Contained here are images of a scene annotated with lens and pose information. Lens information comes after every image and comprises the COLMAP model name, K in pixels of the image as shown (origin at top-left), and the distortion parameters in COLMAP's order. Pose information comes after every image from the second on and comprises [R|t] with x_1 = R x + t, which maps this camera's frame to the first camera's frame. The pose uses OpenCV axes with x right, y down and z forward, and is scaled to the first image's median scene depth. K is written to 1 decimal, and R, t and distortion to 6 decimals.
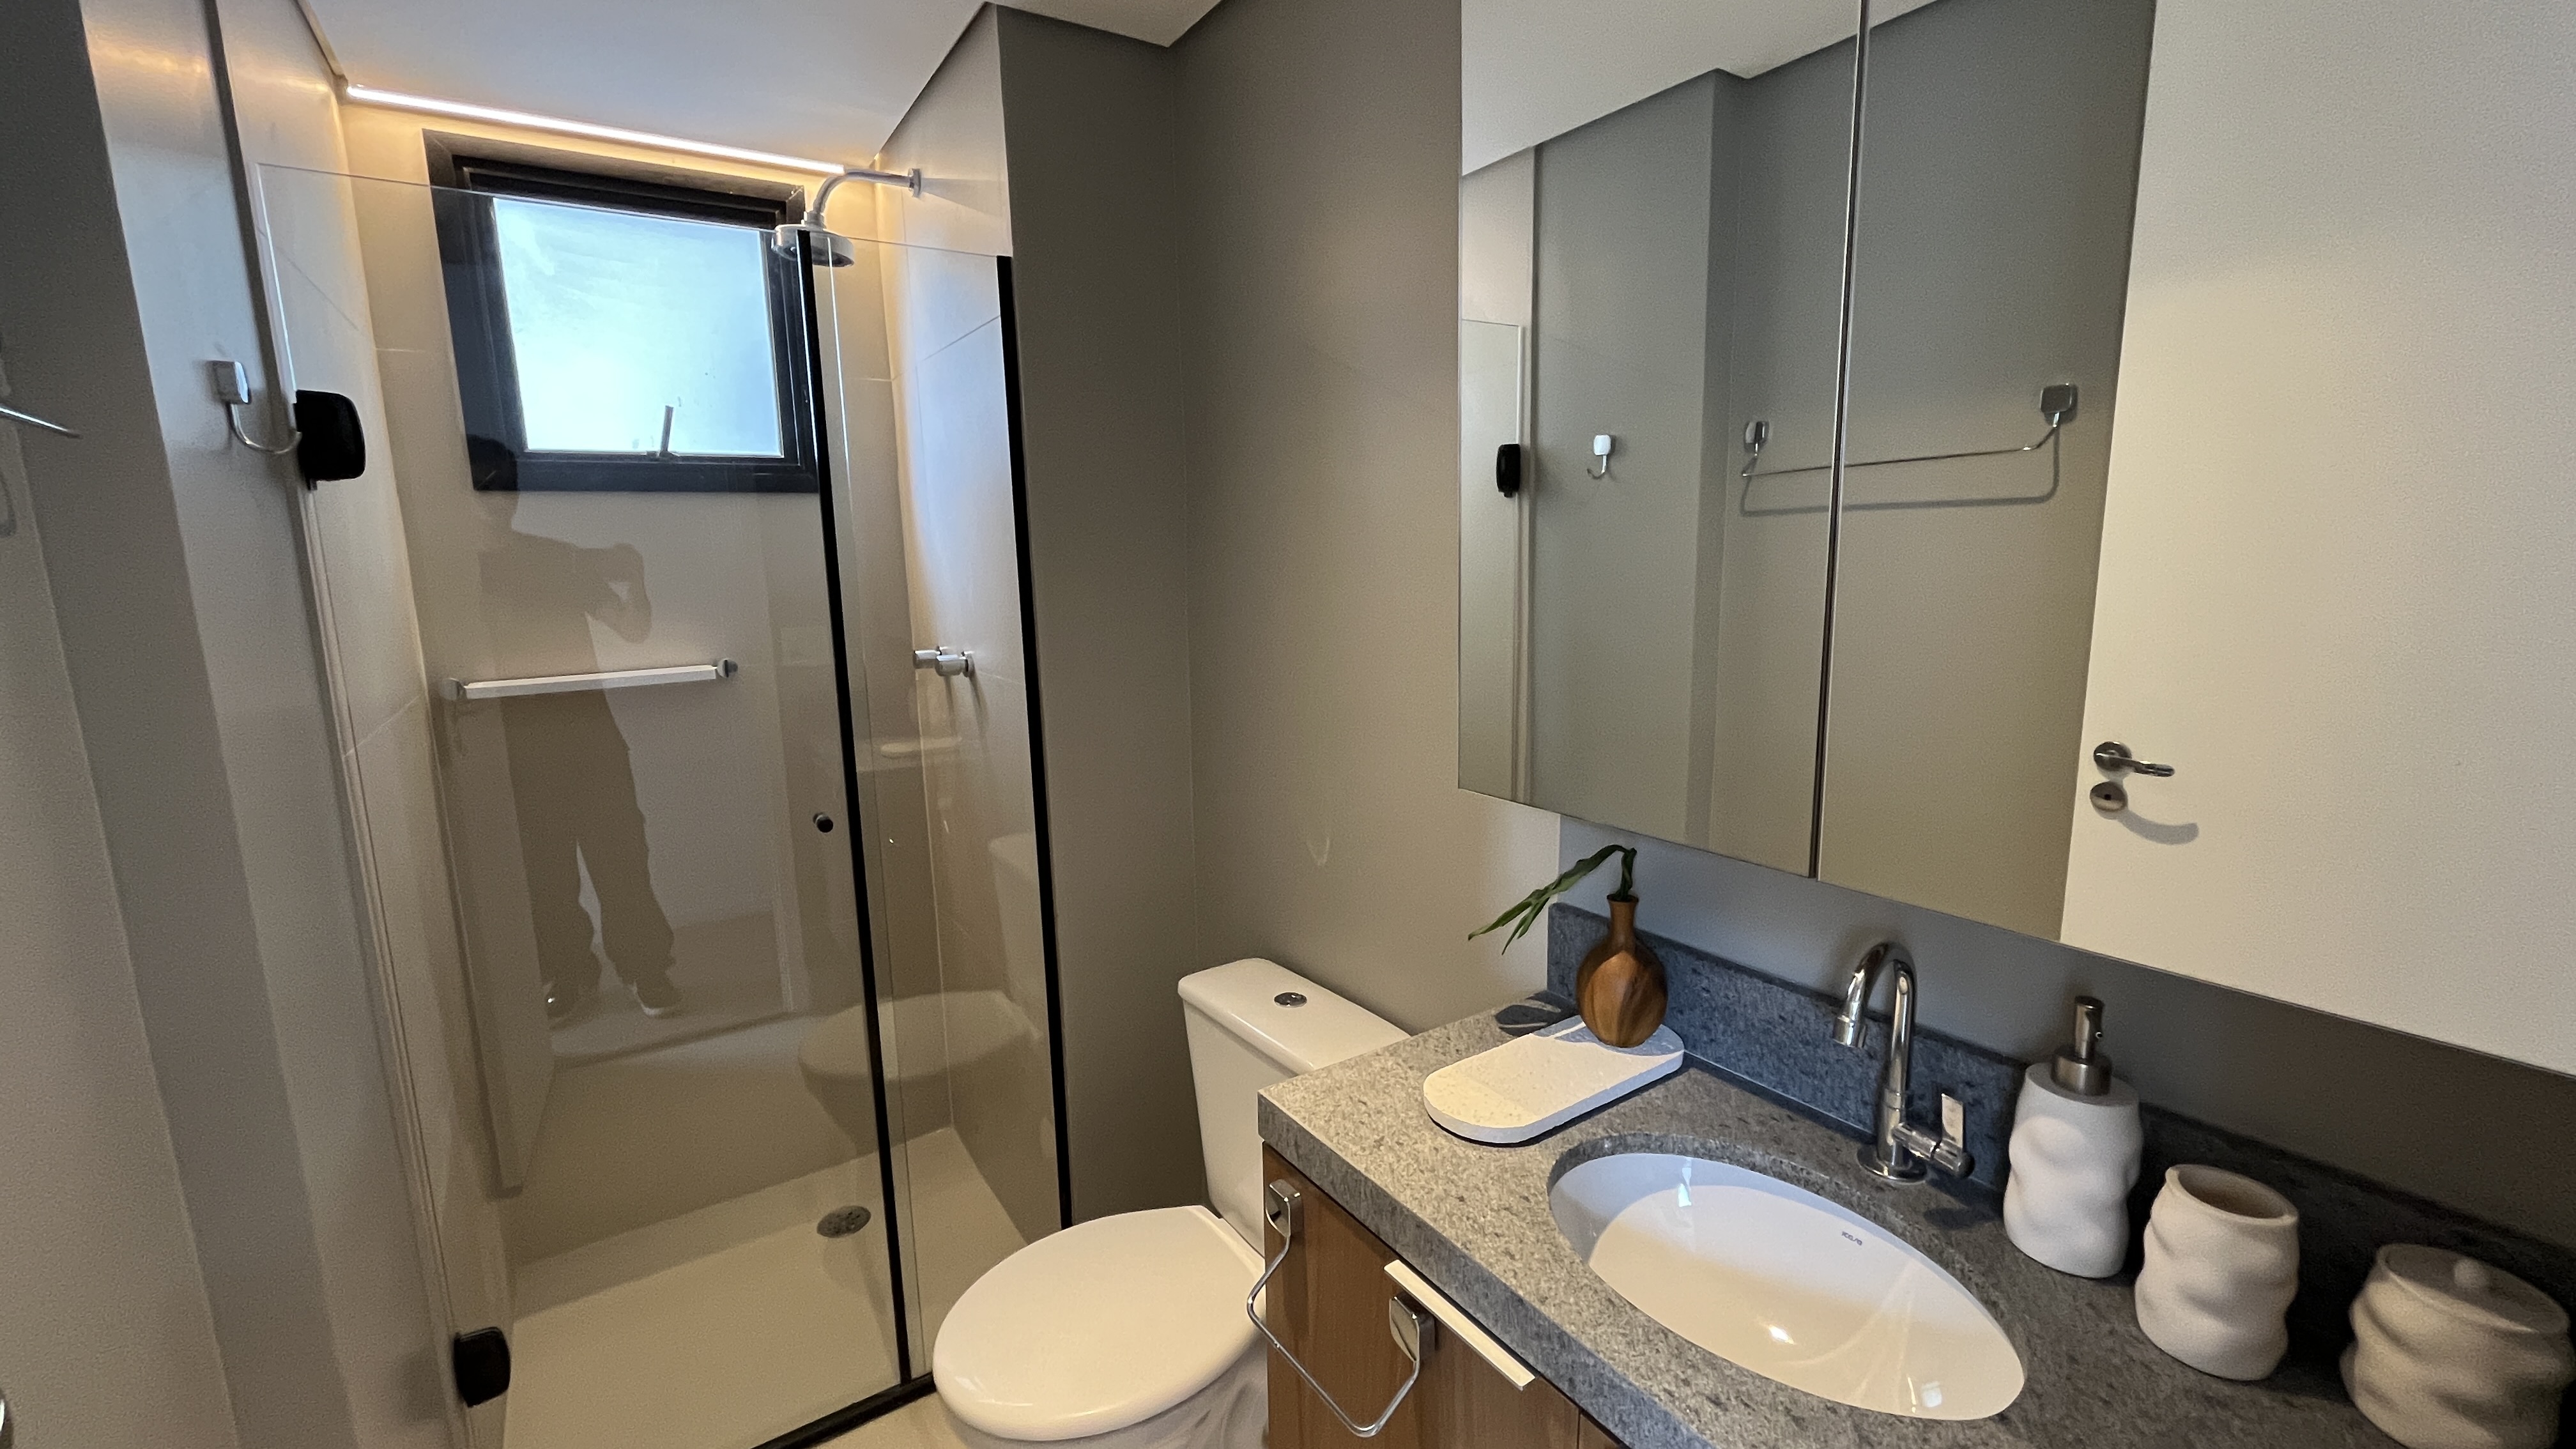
lens RADIAL K [[1054.0, 0, 1283.8], [0, 1054.0, 719.4], [0, 0, 1]] dist [-0.000446, 0.000442]
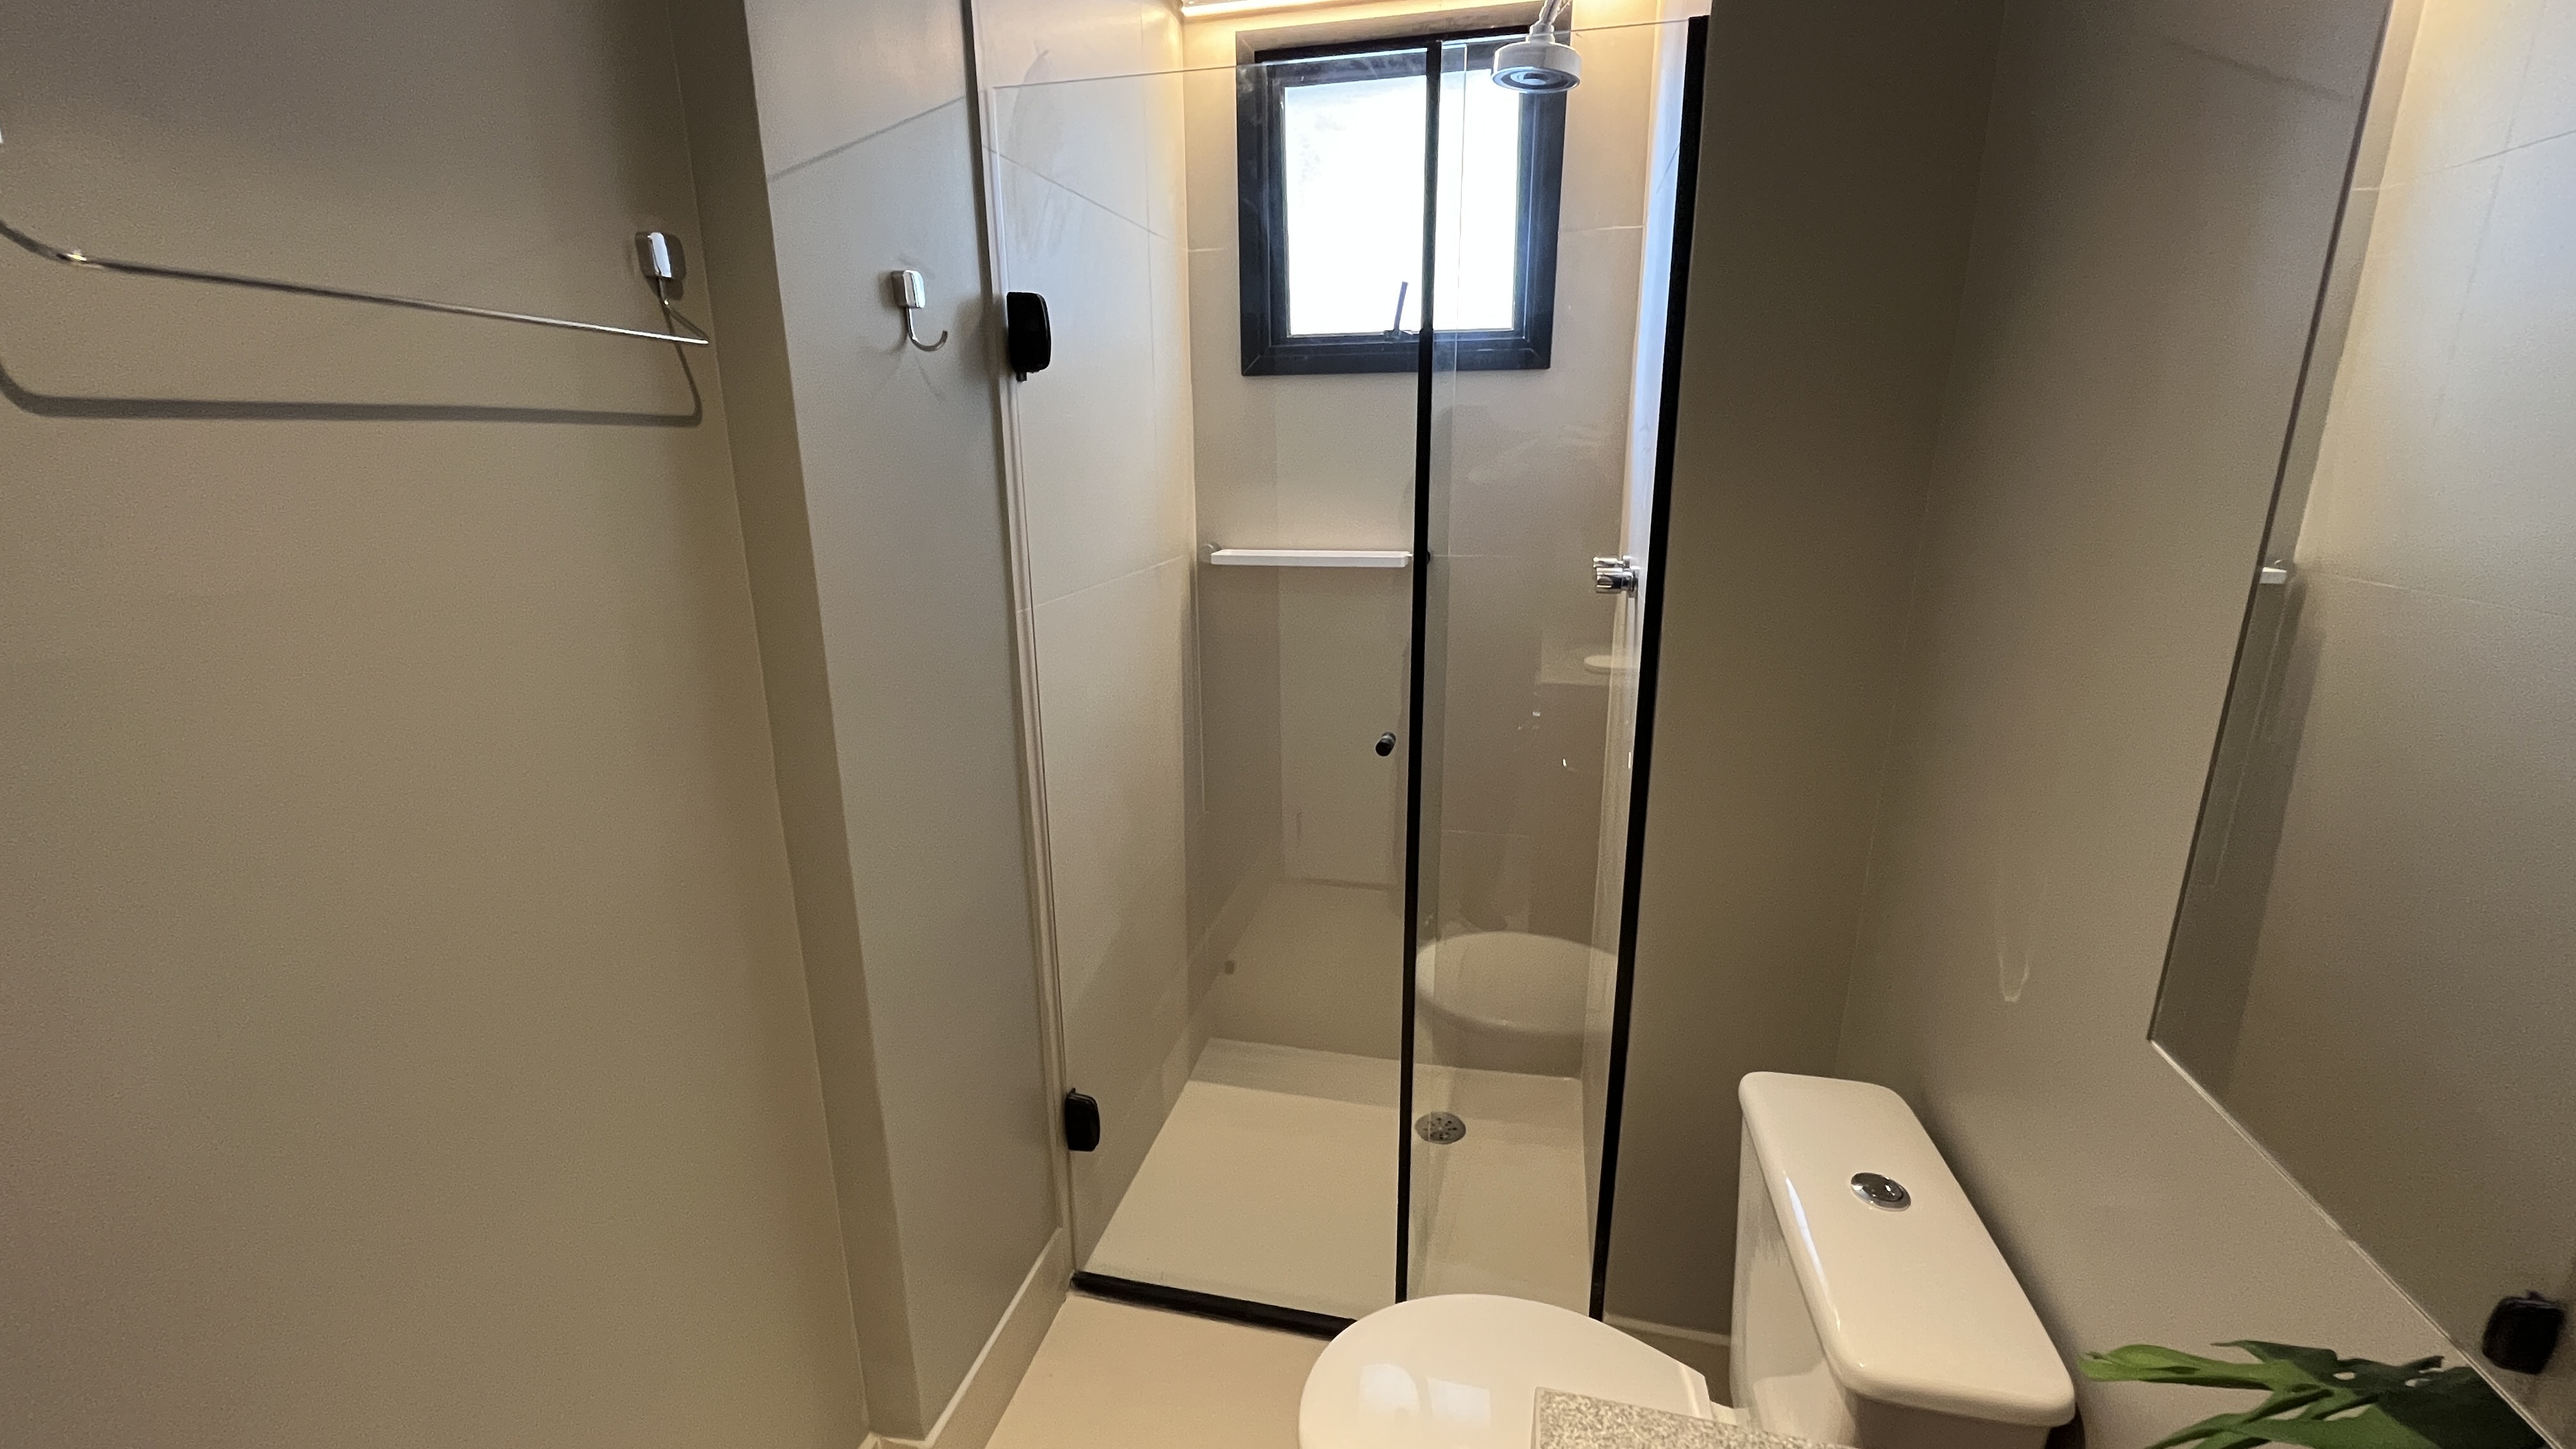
lens RADIAL K [[1054.0, 0, 1283.8], [0, 1054.0, 719.4], [0, 0, 1]] dist [-0.000446, 0.000442]
pose [[0.684458, 0.204363, -0.699824, 0.124976], [-0.124640, 0.978578, 0.163861, -0.056588], [0.718319, -0.024930, 0.695267, 0.279716]]
